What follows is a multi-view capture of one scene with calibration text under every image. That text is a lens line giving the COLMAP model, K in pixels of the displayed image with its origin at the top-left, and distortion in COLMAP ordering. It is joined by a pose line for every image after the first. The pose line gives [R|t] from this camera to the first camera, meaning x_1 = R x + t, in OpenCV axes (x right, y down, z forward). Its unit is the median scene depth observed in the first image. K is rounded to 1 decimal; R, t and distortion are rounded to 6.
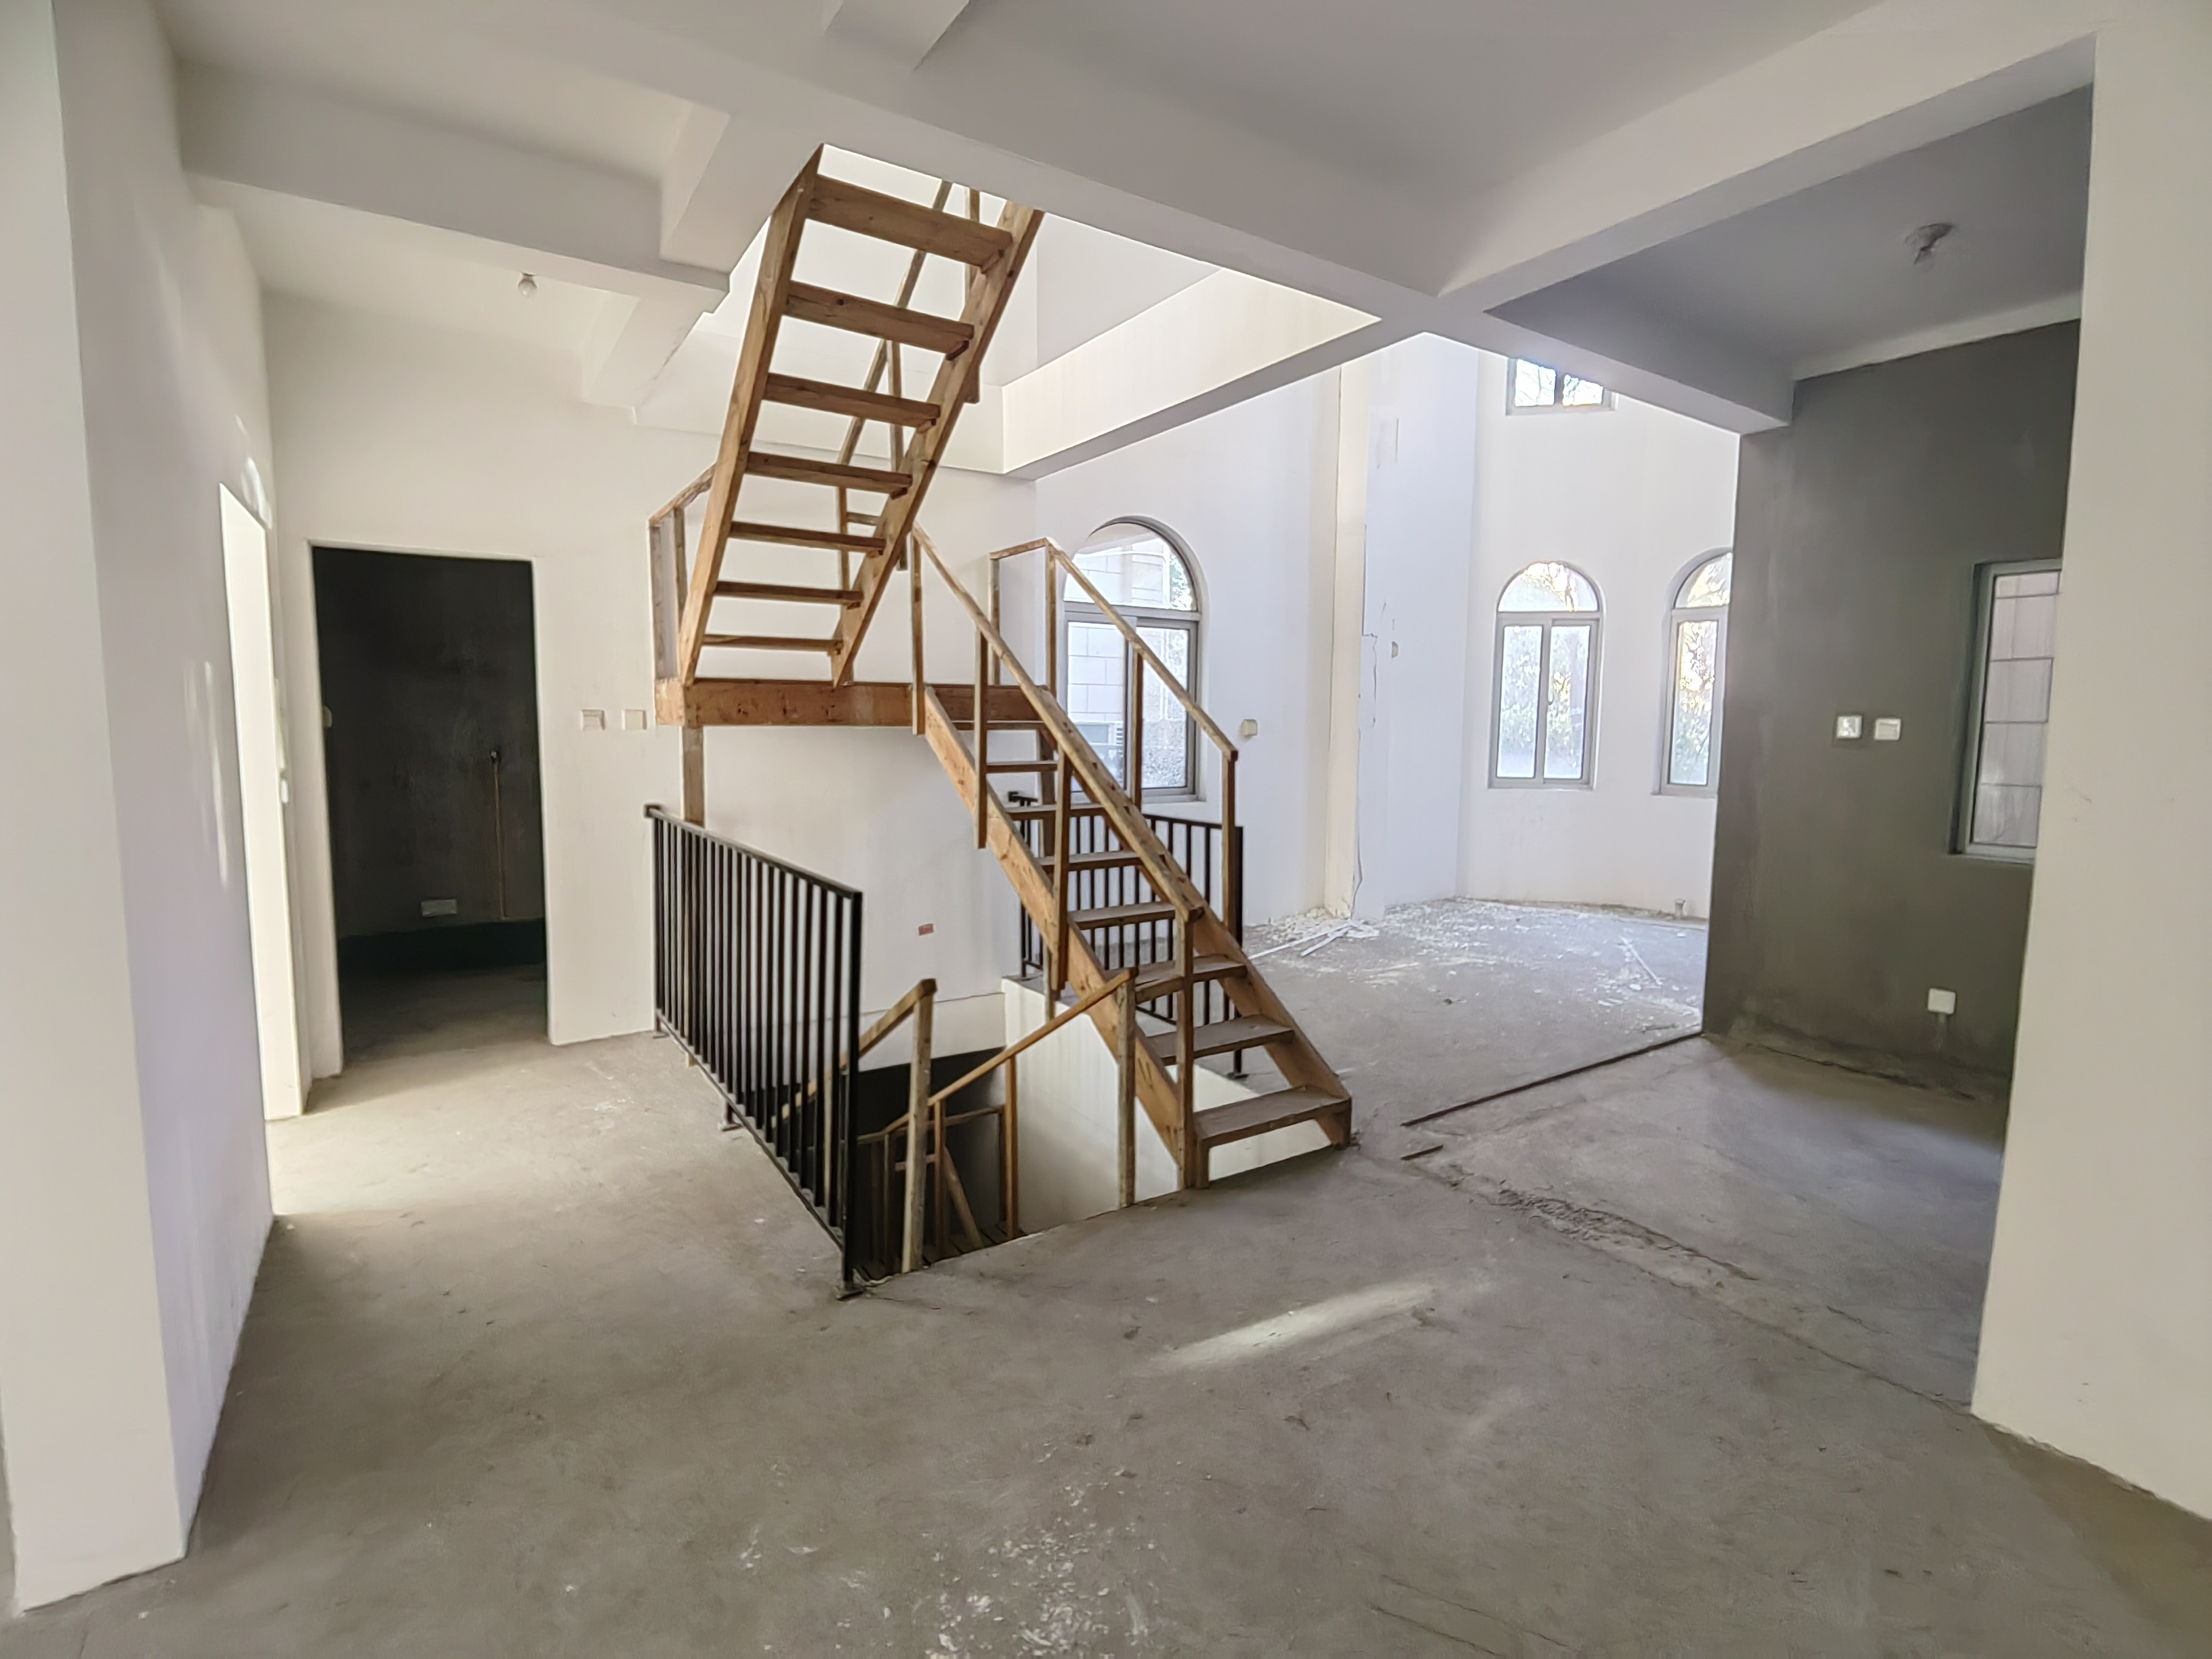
lens RADIAL K [[1045.3, 0, 1101.0], [0, 1045.3, 834.1], [0, 0, 1]] dist [-0.002729, -0.000388]
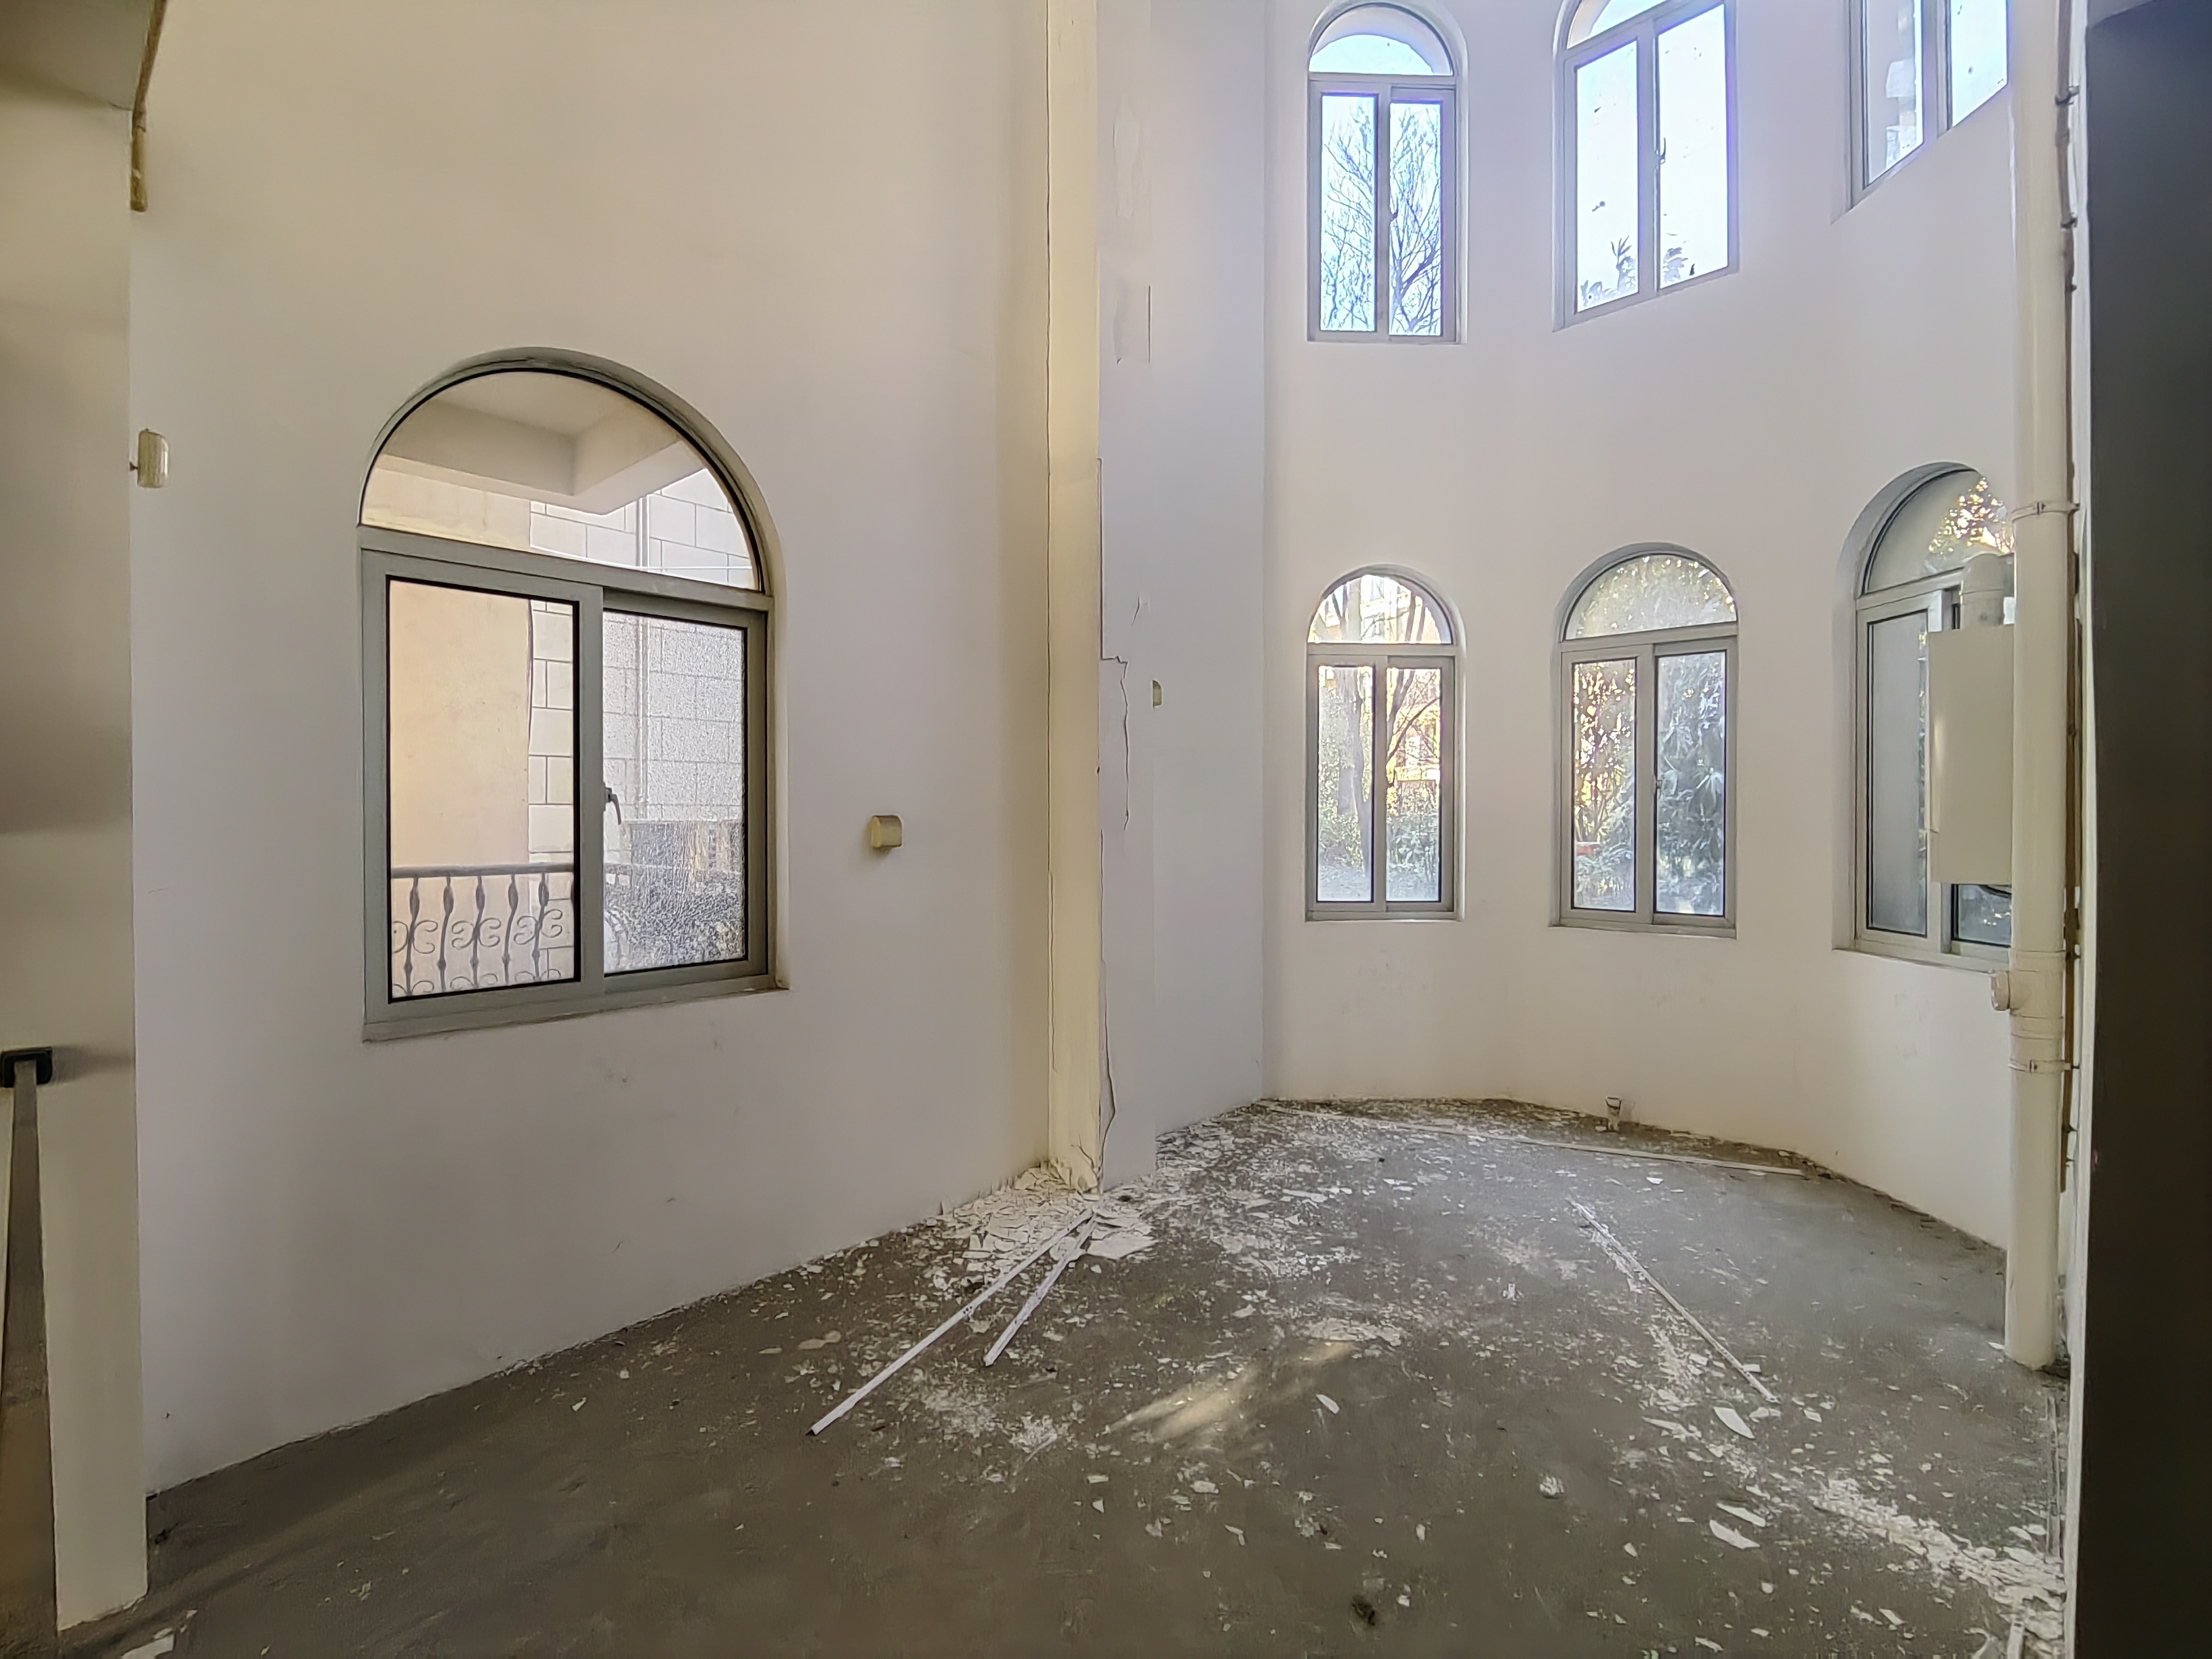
lens RADIAL K [[1045.3, 0, 1108.0], [0, 1045.3, 835.3], [0, 0, 1]] dist [-0.002729, -0.000388]
pose [[0.970628, -0.012232, 0.240273, 0.112337], [0.032356, 0.996270, -0.079992, -0.051131], [-0.238399, 0.085417, 0.967404, 0.443538]]
